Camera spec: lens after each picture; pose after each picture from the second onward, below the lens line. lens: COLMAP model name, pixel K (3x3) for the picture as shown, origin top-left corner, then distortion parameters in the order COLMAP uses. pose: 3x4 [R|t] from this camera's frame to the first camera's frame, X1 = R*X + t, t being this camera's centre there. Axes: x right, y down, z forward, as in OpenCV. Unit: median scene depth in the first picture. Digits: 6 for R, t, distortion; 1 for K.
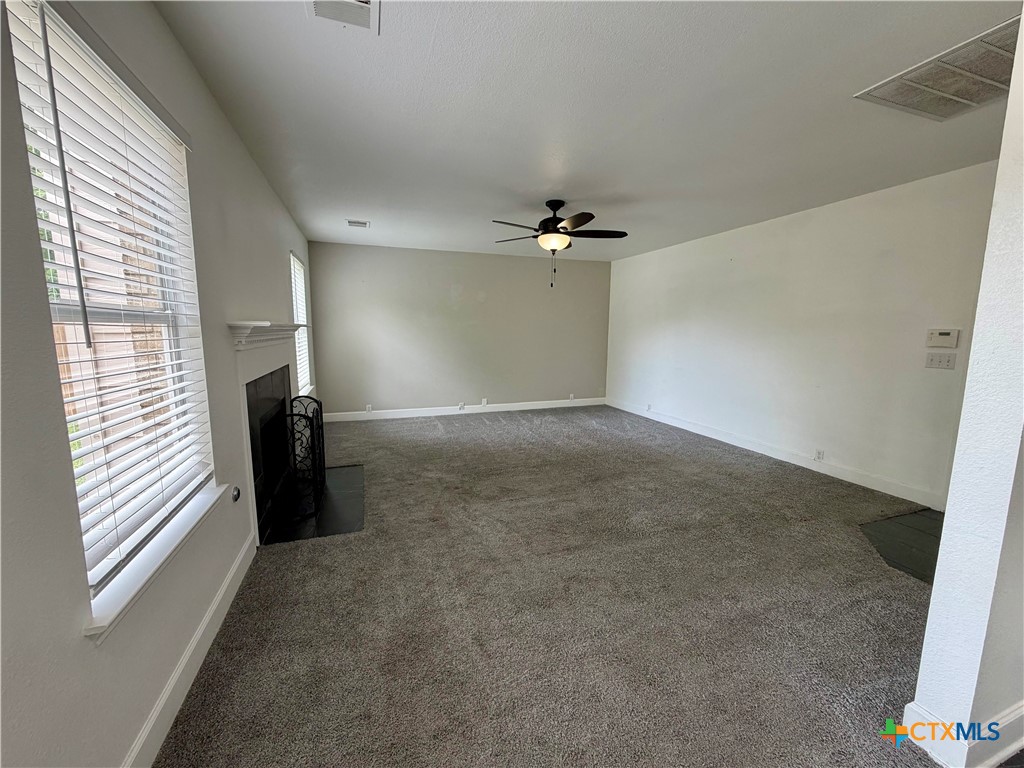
lens RADIAL K [[409.5, 0, 514.1], [0, 409.5, 383.1], [0, 0, 1]] dist [-0.000757, 0.000292]
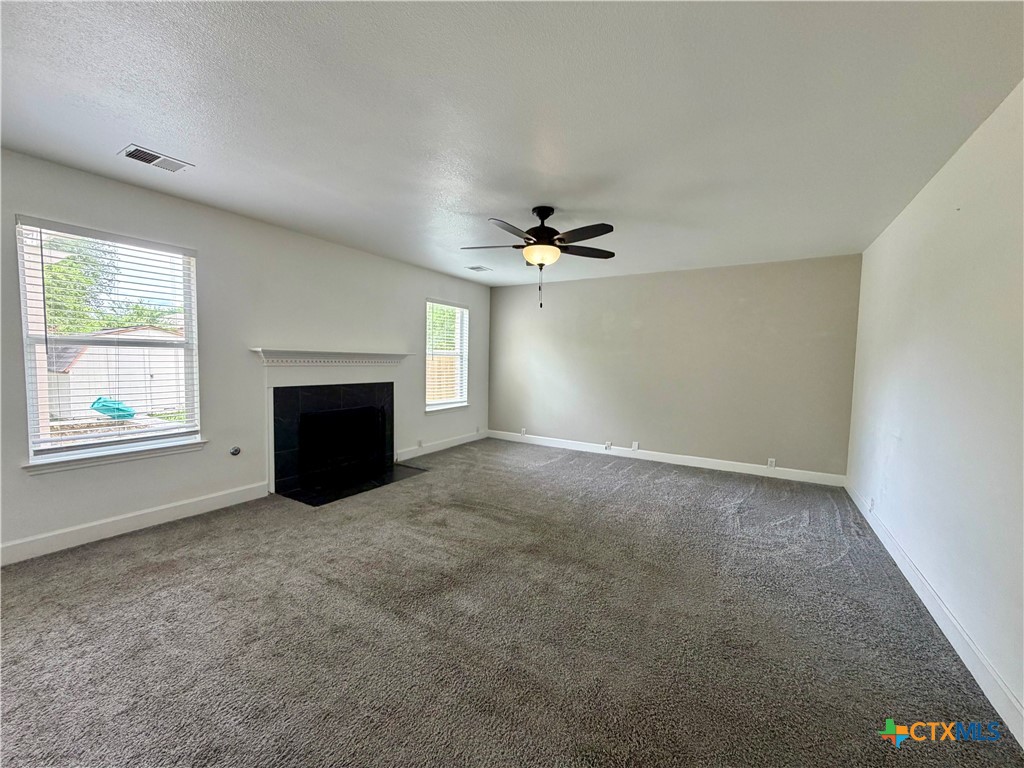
lens RADIAL K [[409.5, 0, 507.2], [0, 409.5, 383.5], [0, 0, 1]] dist [-0.000757, 0.000292]
pose [[0.622823, 0.051342, -0.780677, 0.713174], [-0.117691, 0.992638, -0.028612, -0.044856], [0.773460, 0.109699, 0.624280, 0.436089]]
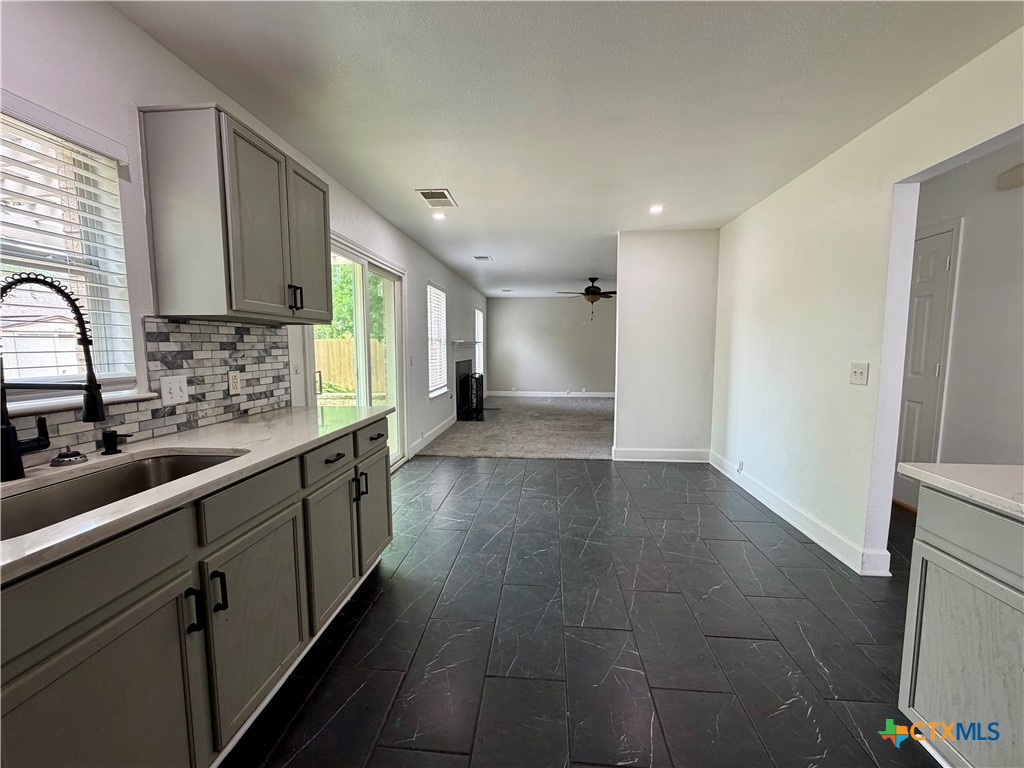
lens RADIAL K [[409.5, 0, 511.0], [0, 409.5, 384.7], [0, 0, 1]] dist [-0.000757, 0.000292]
pose [[0.903735, 0.034539, -0.426696, 0.581169], [-0.050083, 0.998426, -0.025256, 0.133510], [0.425152, 0.044195, 0.904042, -0.893835]]
